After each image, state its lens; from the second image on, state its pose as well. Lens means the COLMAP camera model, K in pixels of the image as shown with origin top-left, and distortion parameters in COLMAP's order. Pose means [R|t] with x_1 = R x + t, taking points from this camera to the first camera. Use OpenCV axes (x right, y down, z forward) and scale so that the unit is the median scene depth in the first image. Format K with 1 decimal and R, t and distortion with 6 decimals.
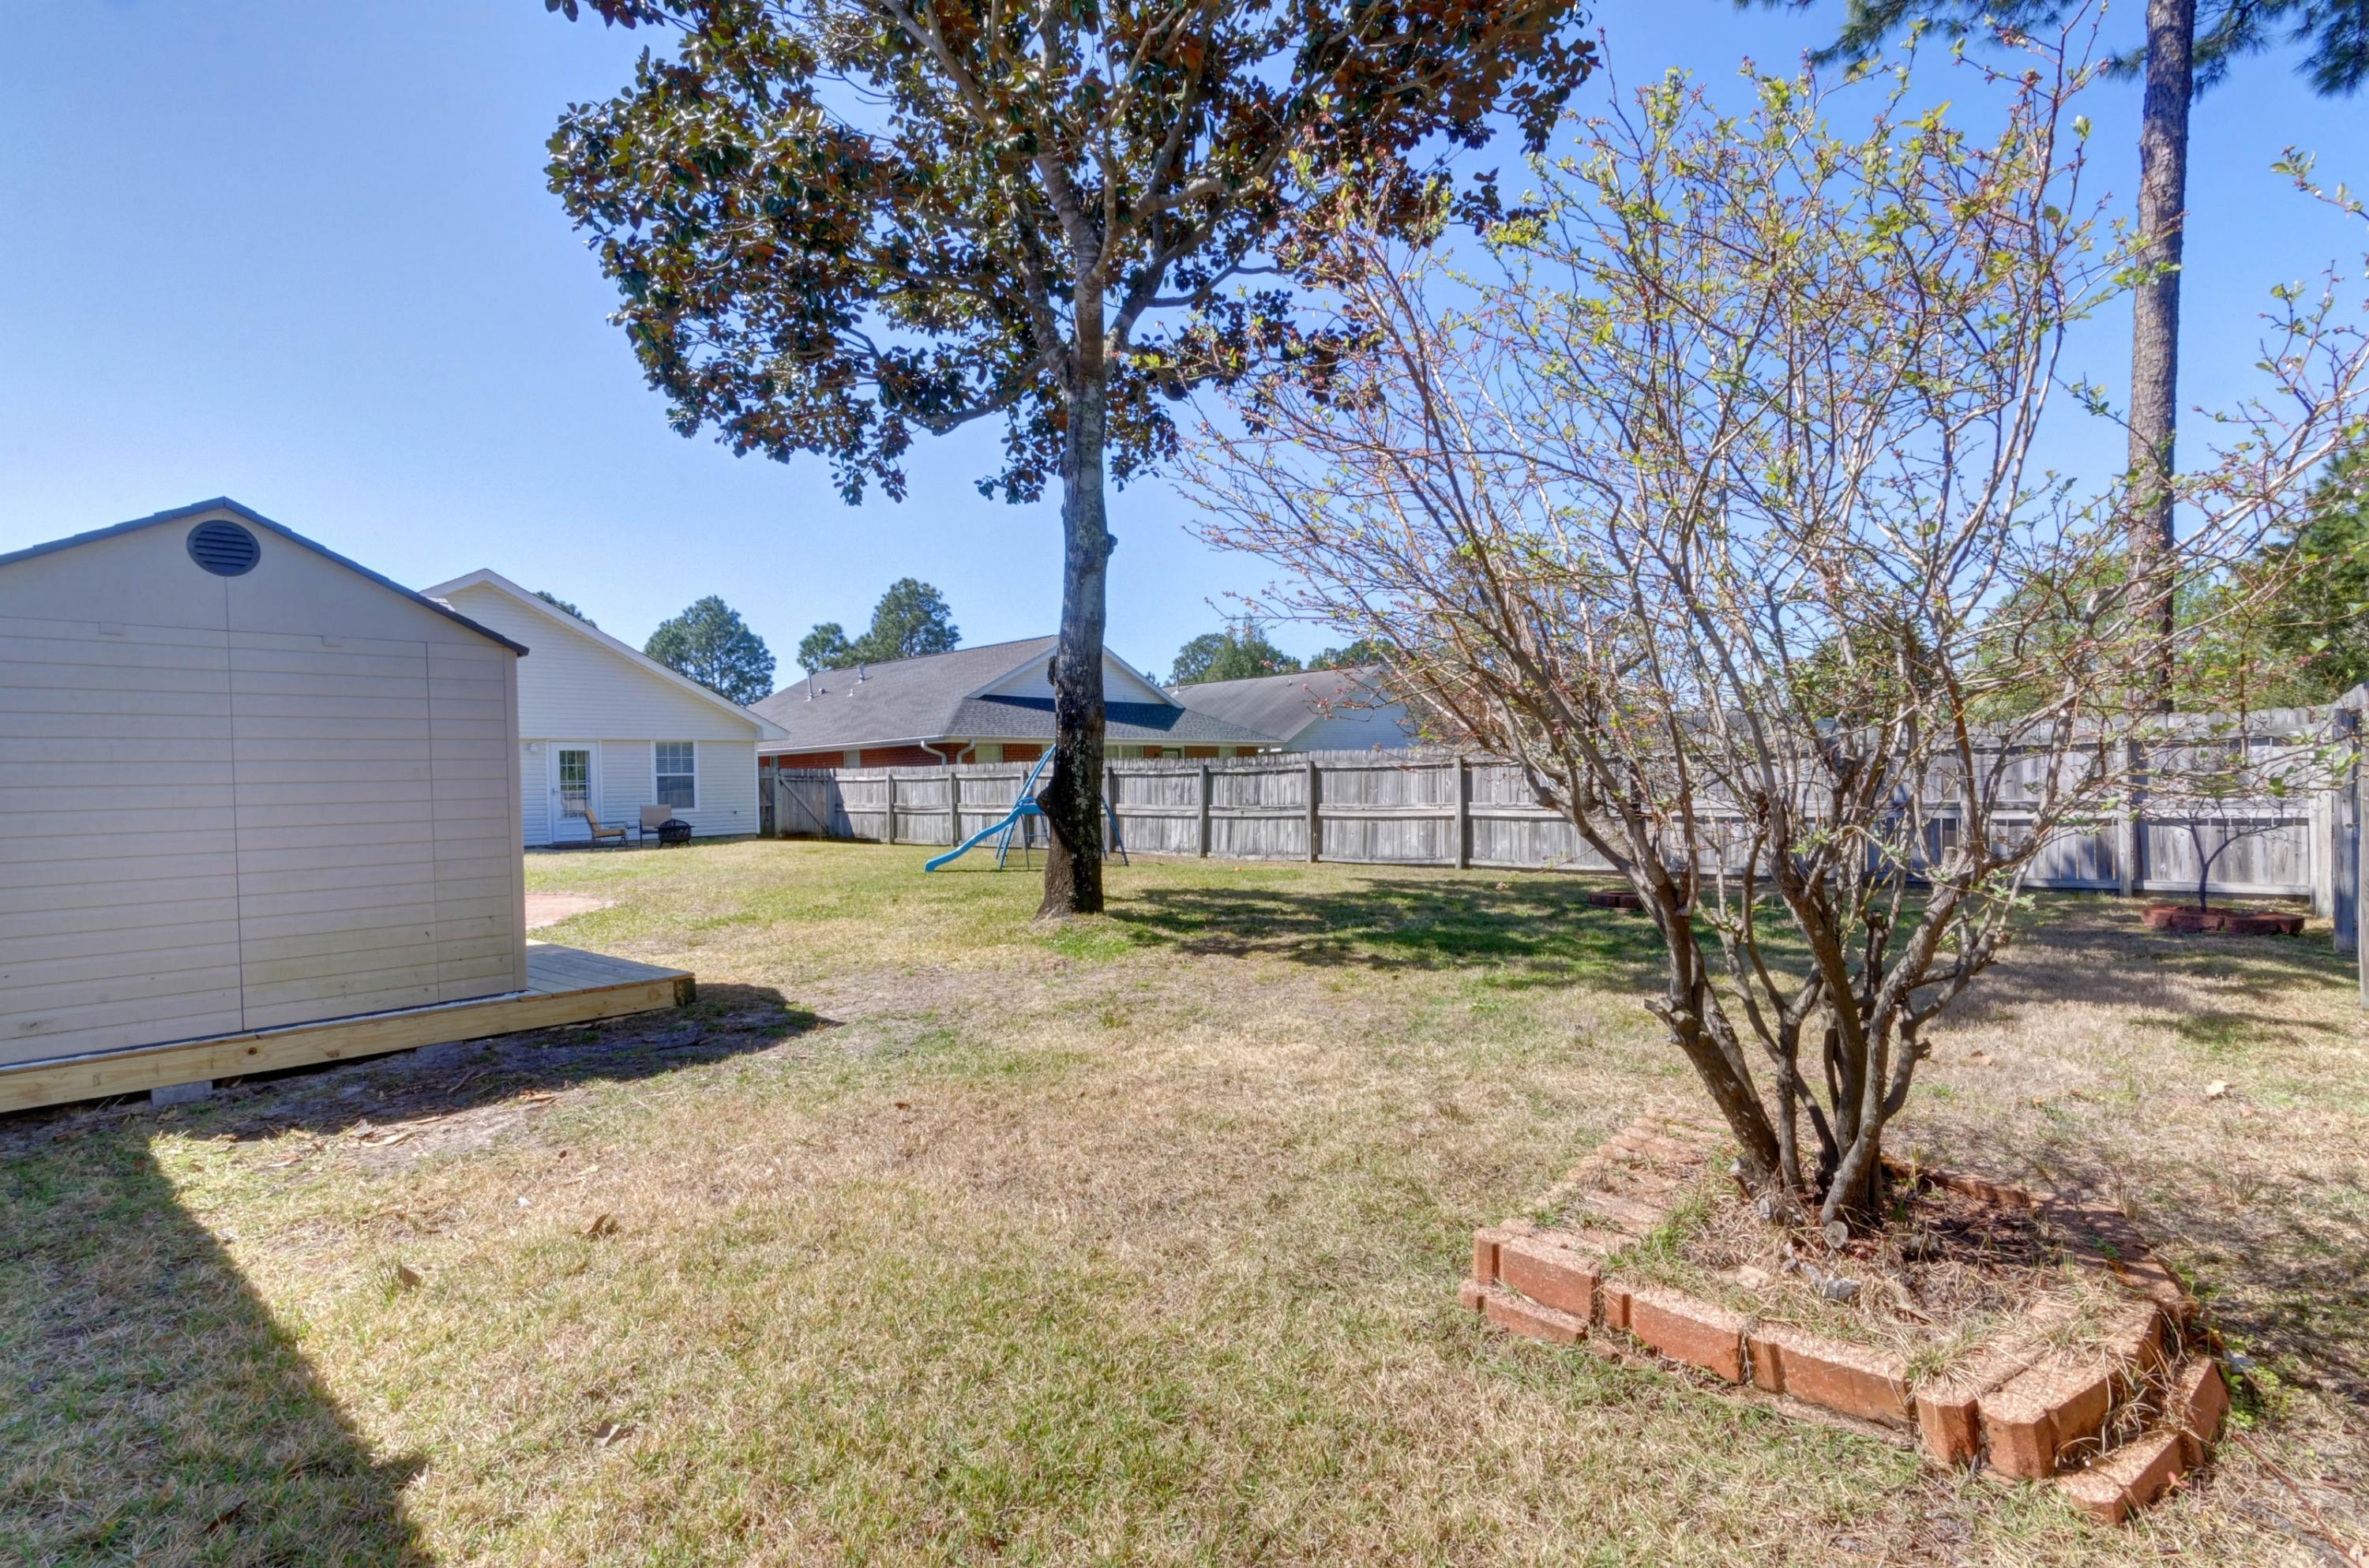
lens RADIAL K [[1139.9, 0, 1195.9], [0, 1139.9, 787.2], [0, 0, 1]] dist [0.002539, -0.000607]
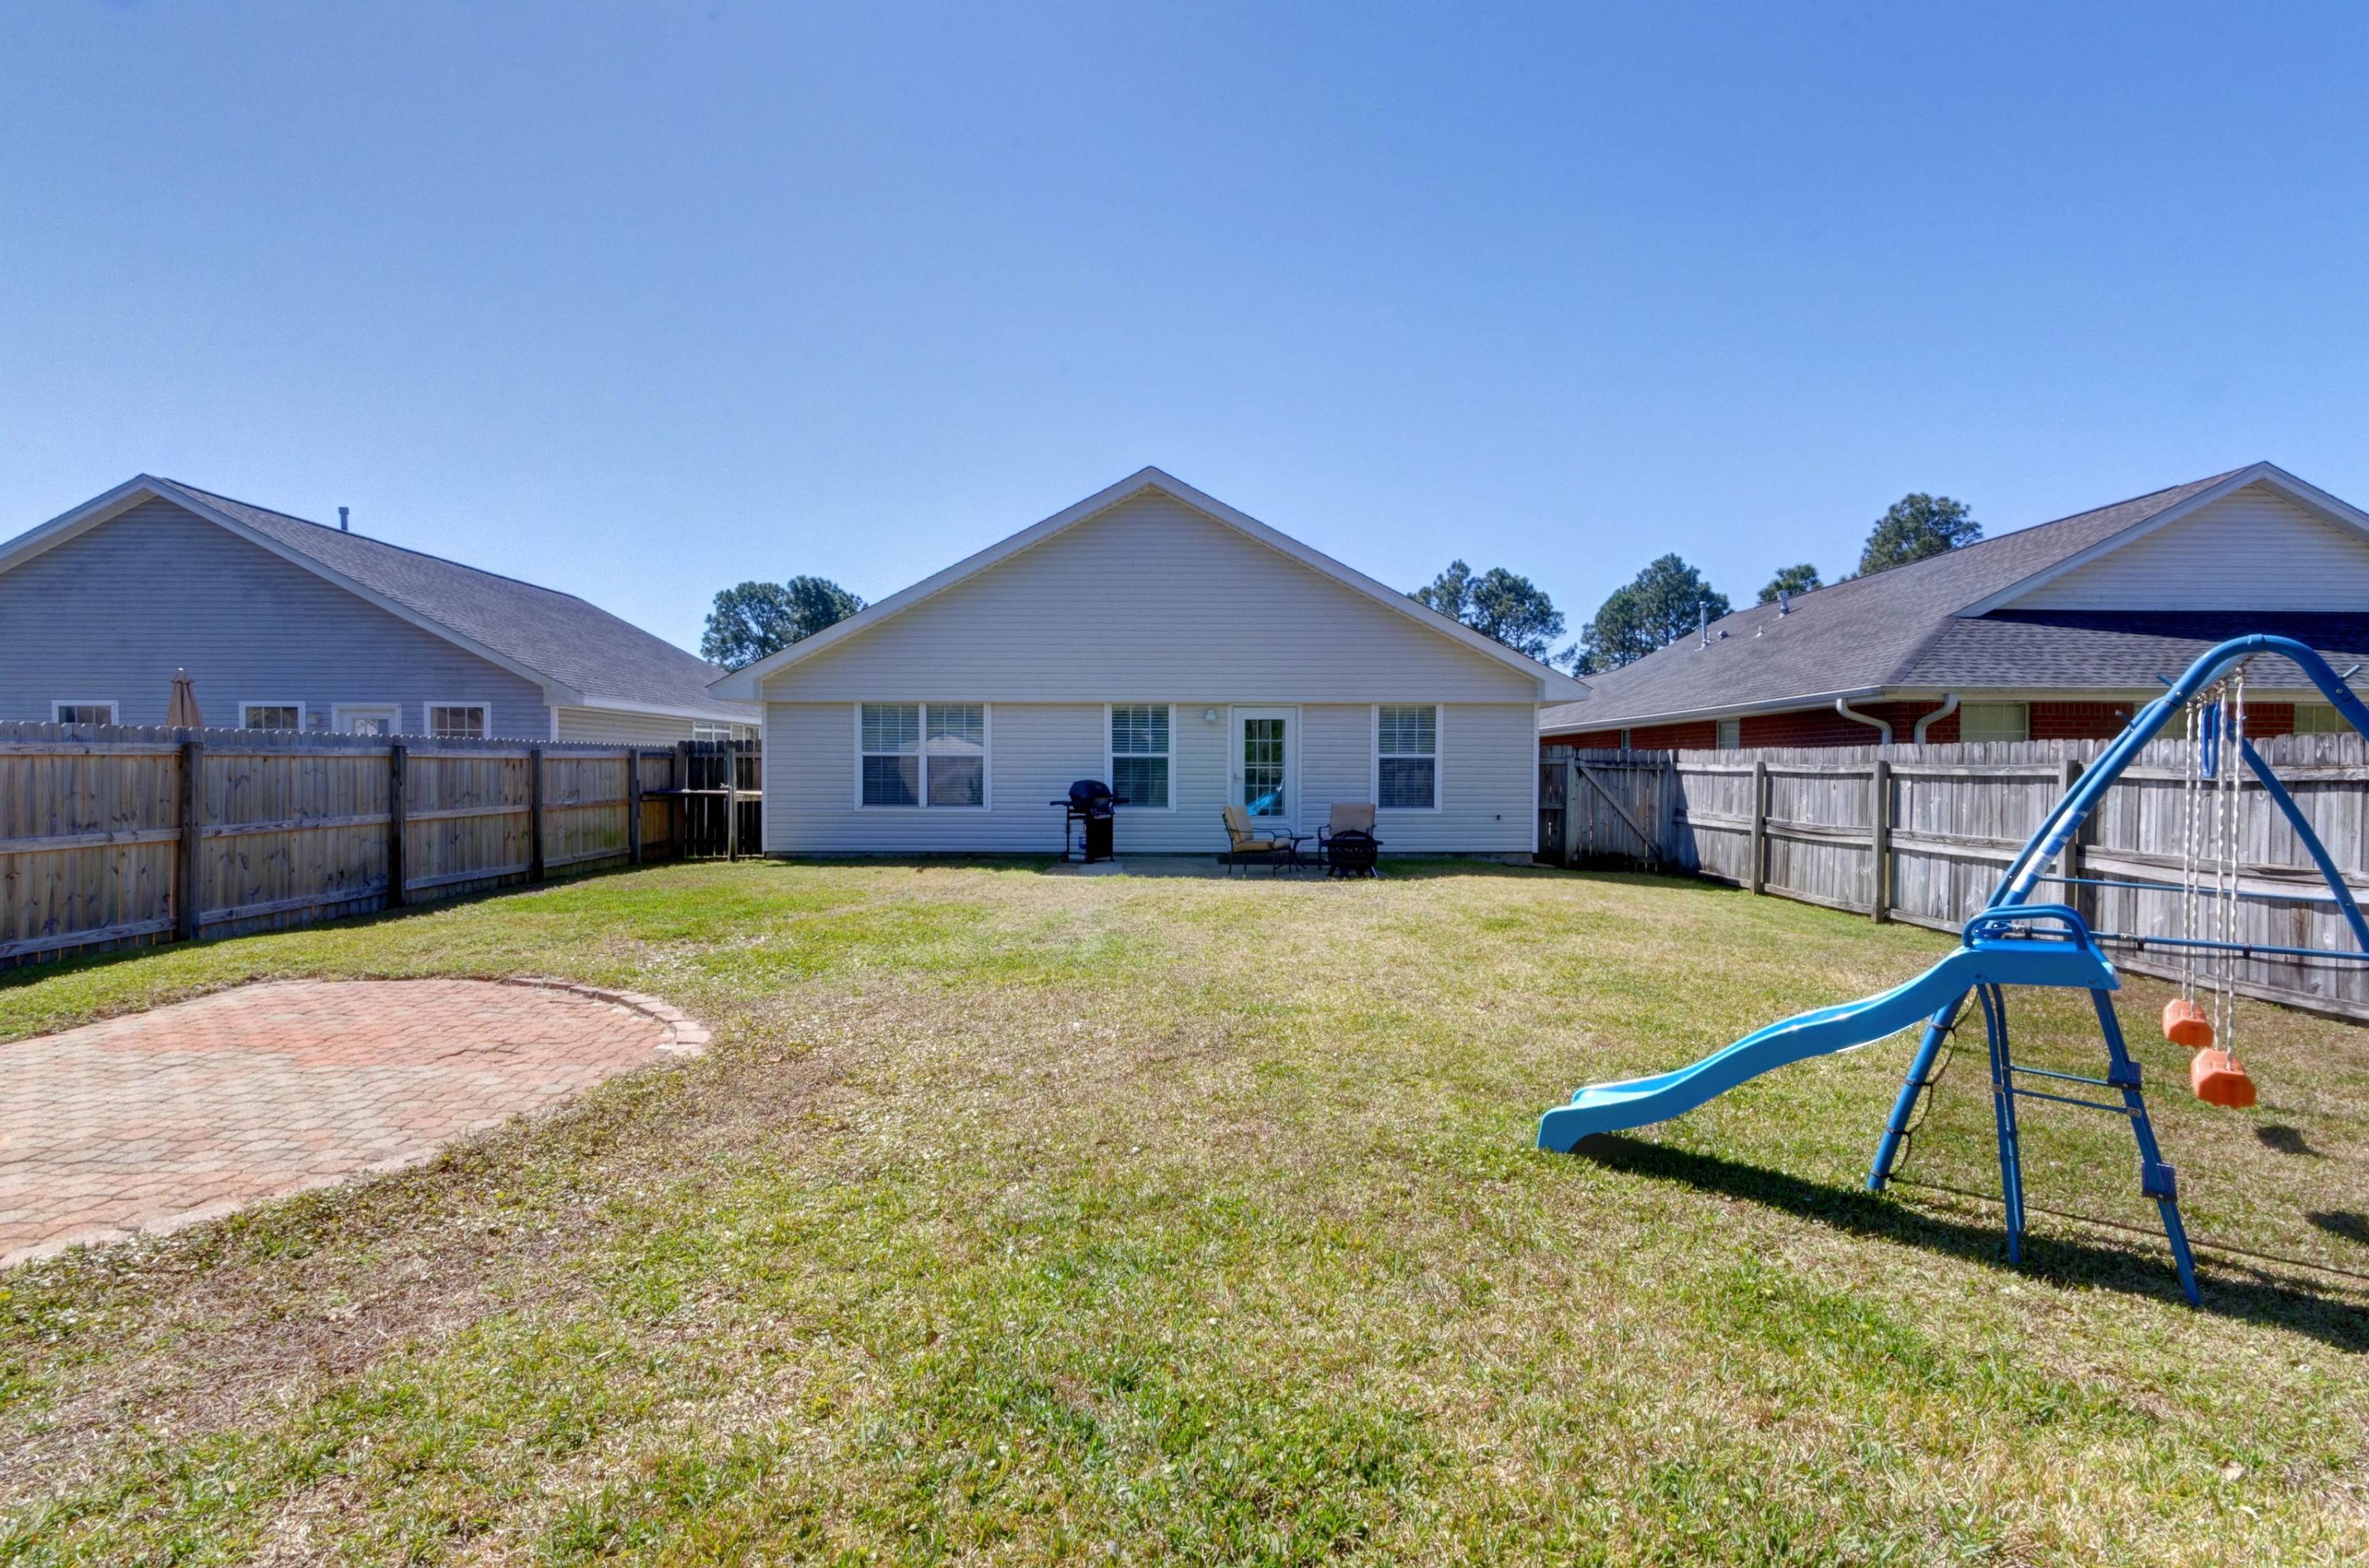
lens RADIAL K [[1139.9, 0, 1200.3], [0, 1139.9, 778.3], [0, 0, 1]] dist [0.002539, -0.000607]
pose [[0.680156, 0.029262, -0.732483, -0.057180], [-0.021928, 0.999568, 0.019571, -0.008216], [0.732739, 0.002751, 0.680504, 0.445437]]
